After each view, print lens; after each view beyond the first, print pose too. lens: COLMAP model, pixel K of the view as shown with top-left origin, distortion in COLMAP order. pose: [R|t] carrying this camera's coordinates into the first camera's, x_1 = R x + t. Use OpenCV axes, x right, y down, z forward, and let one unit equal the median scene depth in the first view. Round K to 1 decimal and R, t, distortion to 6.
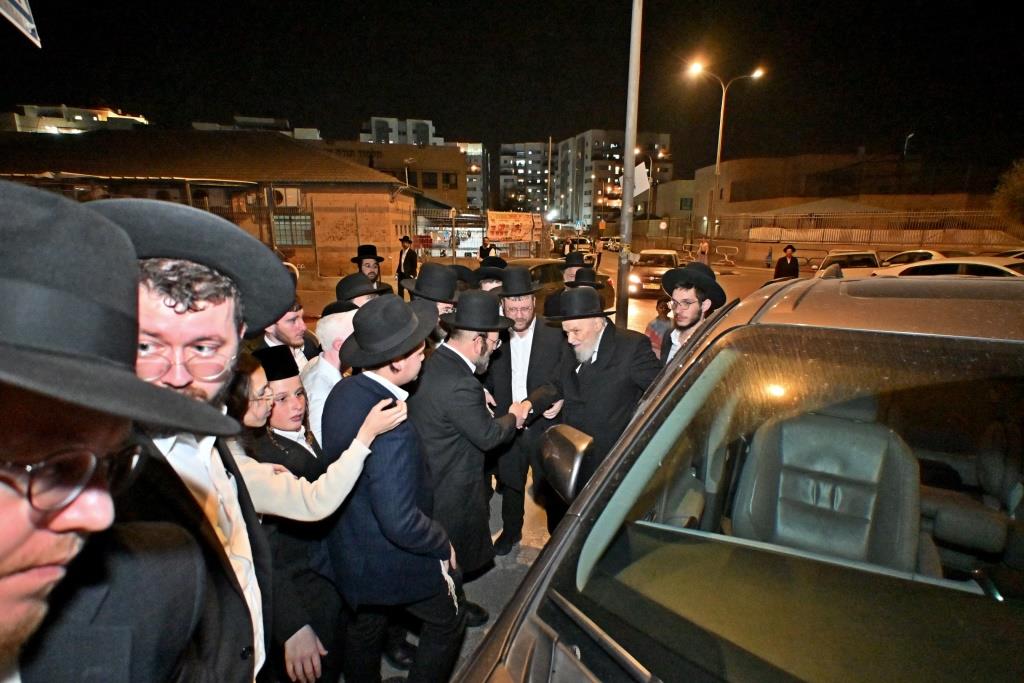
lens RADIAL K [[496.2, 0, 511.5], [0, 496.2, 343.4], [0, 0, 1]] dist [0.005000, 0.000201]
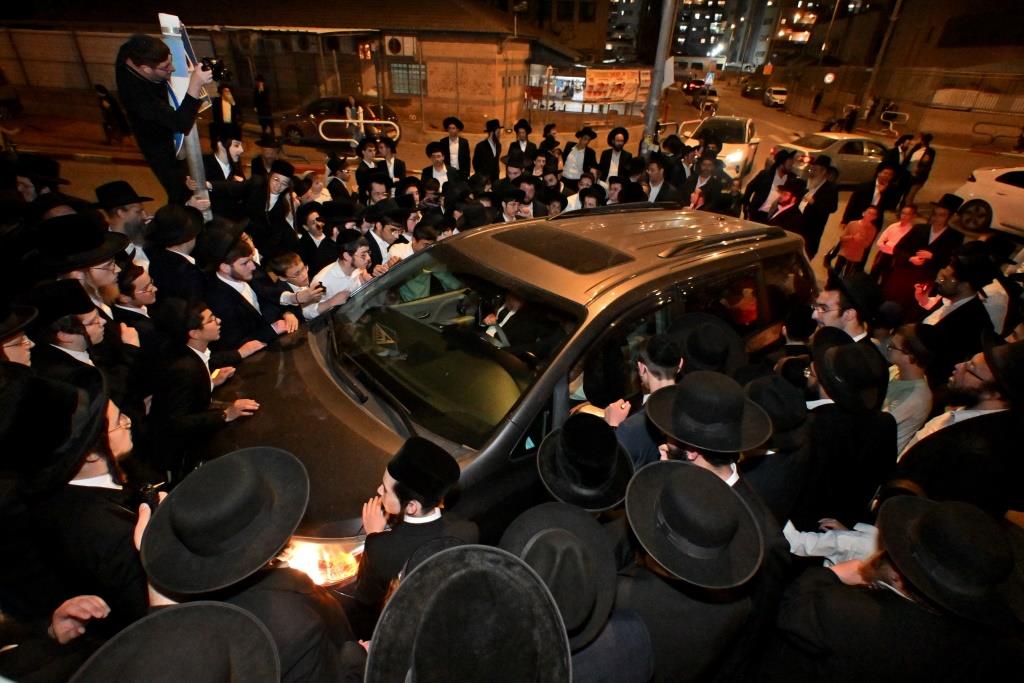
lens RADIAL K [[496.9, 0, 509.3], [0, 496.9, 343.0], [0, 0, 1]] dist [-0.003227, 0.002180]
pose [[0.961767, 0.162609, -0.220367, 0.052983], [-0.092861, 0.950609, 0.296175, -0.011852], [0.257644, -0.264388, 0.929365, -0.052799]]
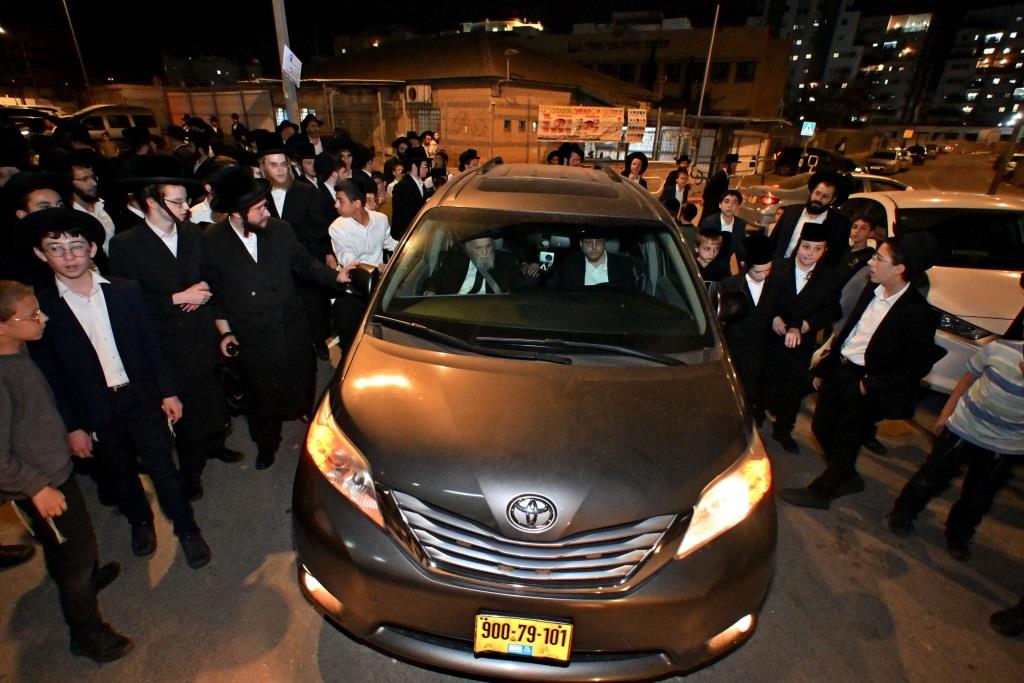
lens RADIAL K [[499.7, 0, 501.3], [0, 499.7, 340.5], [0, 0, 1]] dist [0.001270, 0.001807]
pose [[0.753881, 0.275586, -0.596419, 0.280660], [-0.172723, 0.958977, 0.224788, -0.017472], [0.633901, -0.066448, 0.770554, 0.089907]]
